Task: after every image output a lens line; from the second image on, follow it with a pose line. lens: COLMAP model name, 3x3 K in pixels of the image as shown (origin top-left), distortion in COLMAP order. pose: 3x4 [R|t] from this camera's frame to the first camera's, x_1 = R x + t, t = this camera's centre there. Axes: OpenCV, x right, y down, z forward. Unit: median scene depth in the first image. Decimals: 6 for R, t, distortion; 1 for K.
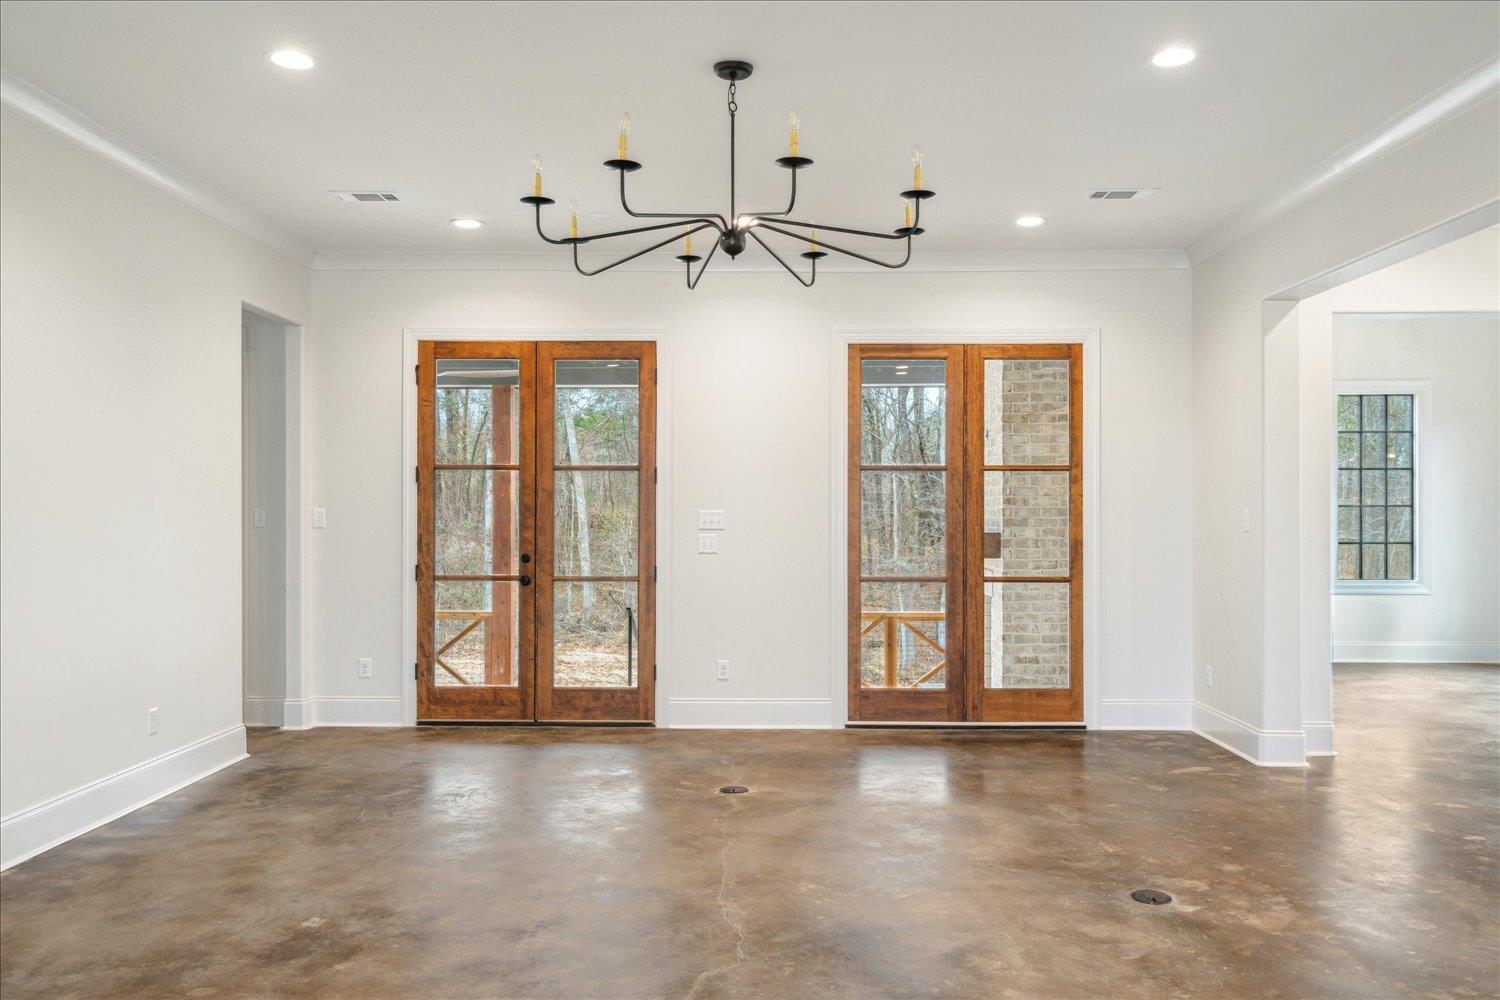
lens RADIAL K [[1164.2, 0, 764.8], [0, 1164.2, 510.6], [0, 0, 1]] dist [0.008827, 0.007932]
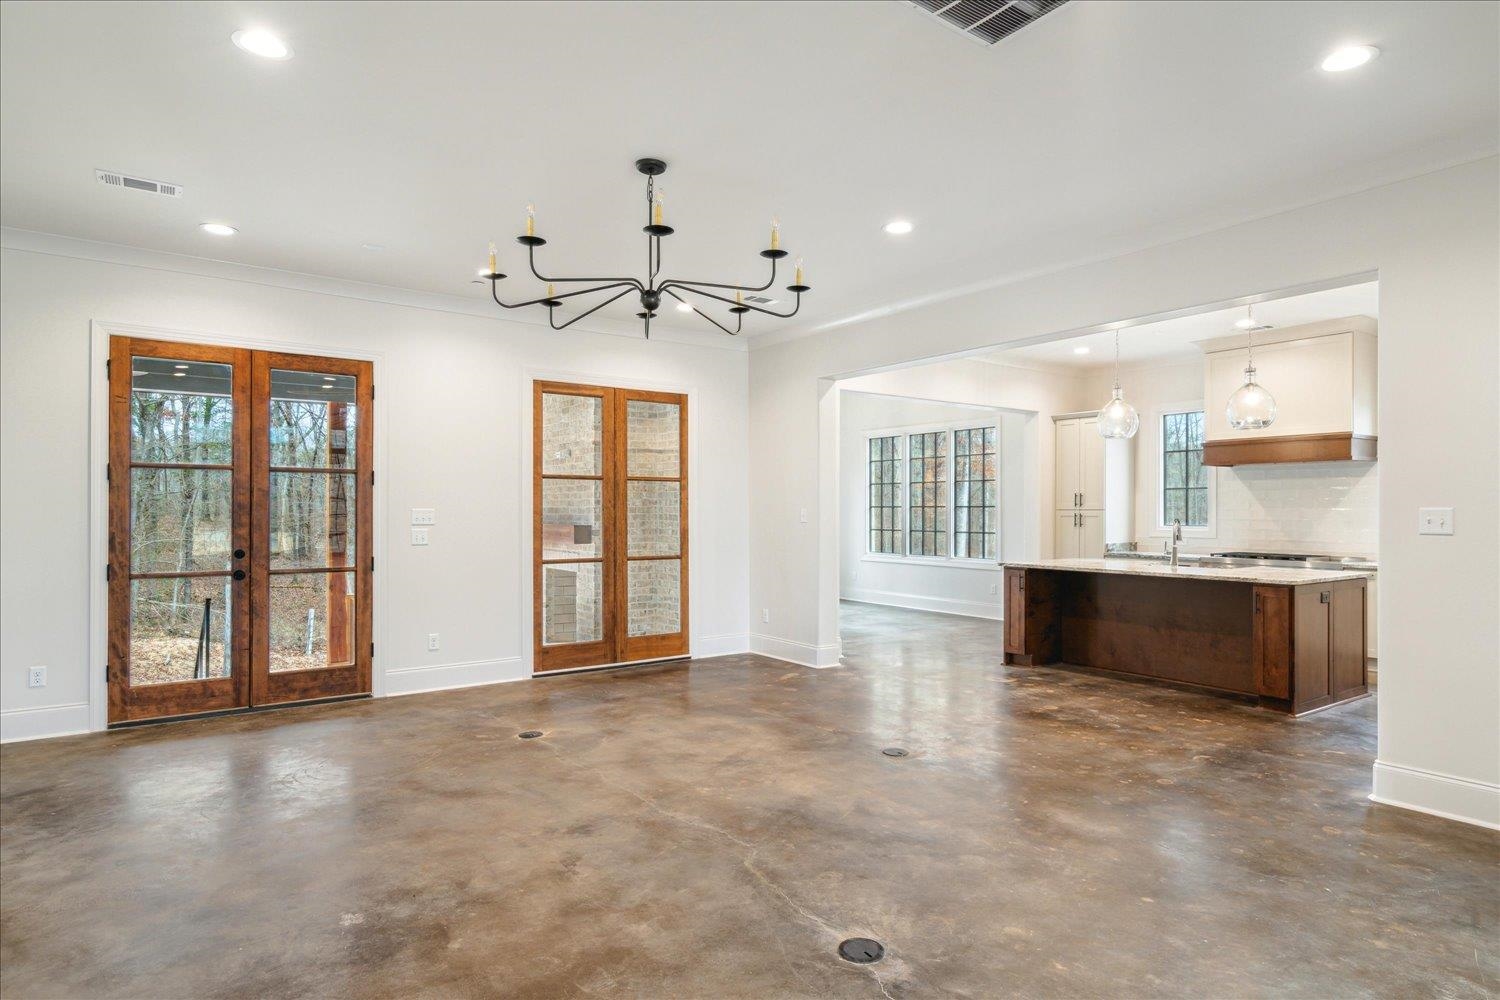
lens RADIAL K [[833.0, 0, 758.9], [0, 833.0, 504.9], [0, 0, 1]] dist [0.009781, 0.003528]
pose [[0.803810, 0.003153, 0.594878, -0.278161], [-0.000236, 0.999988, -0.004982, -0.000003], [-0.594886, 0.003864, 0.803800, 0.110141]]
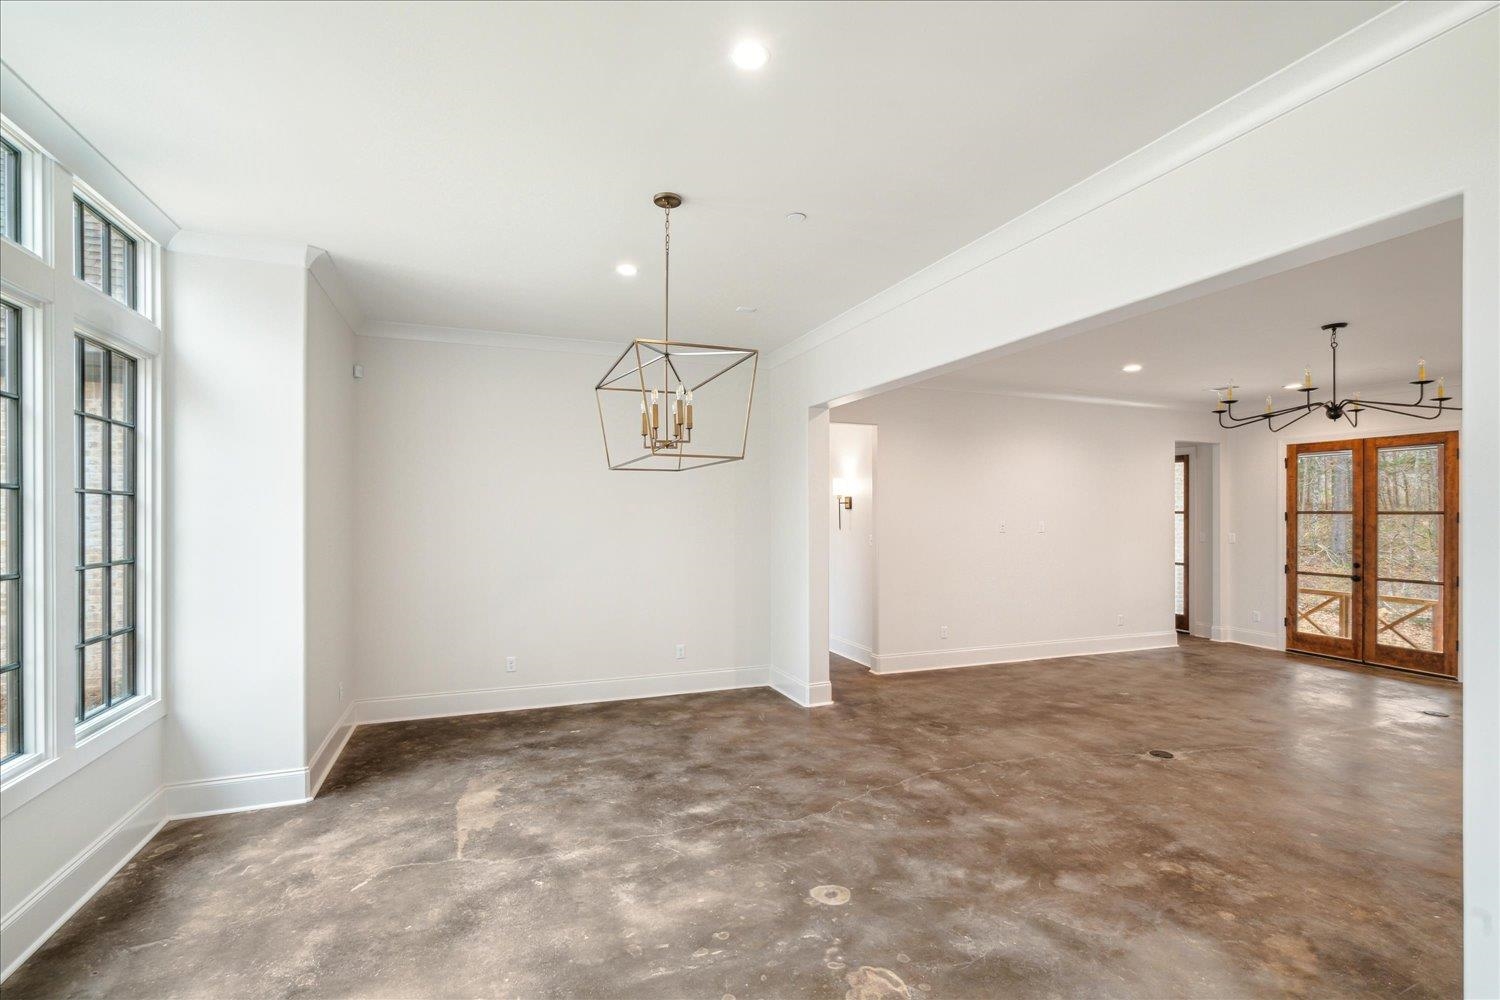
lens RADIAL K [[685.4, 0, 748.8], [0, 685.4, 509.2], [0, 0, 1]] dist [-0.003700, 0.003430]
pose [[0.375665, -0.007369, -0.926726, 0.394854], [-0.003235, 0.999952, -0.009263, -0.029763], [0.926750, 0.006478, 0.375623, -0.211166]]
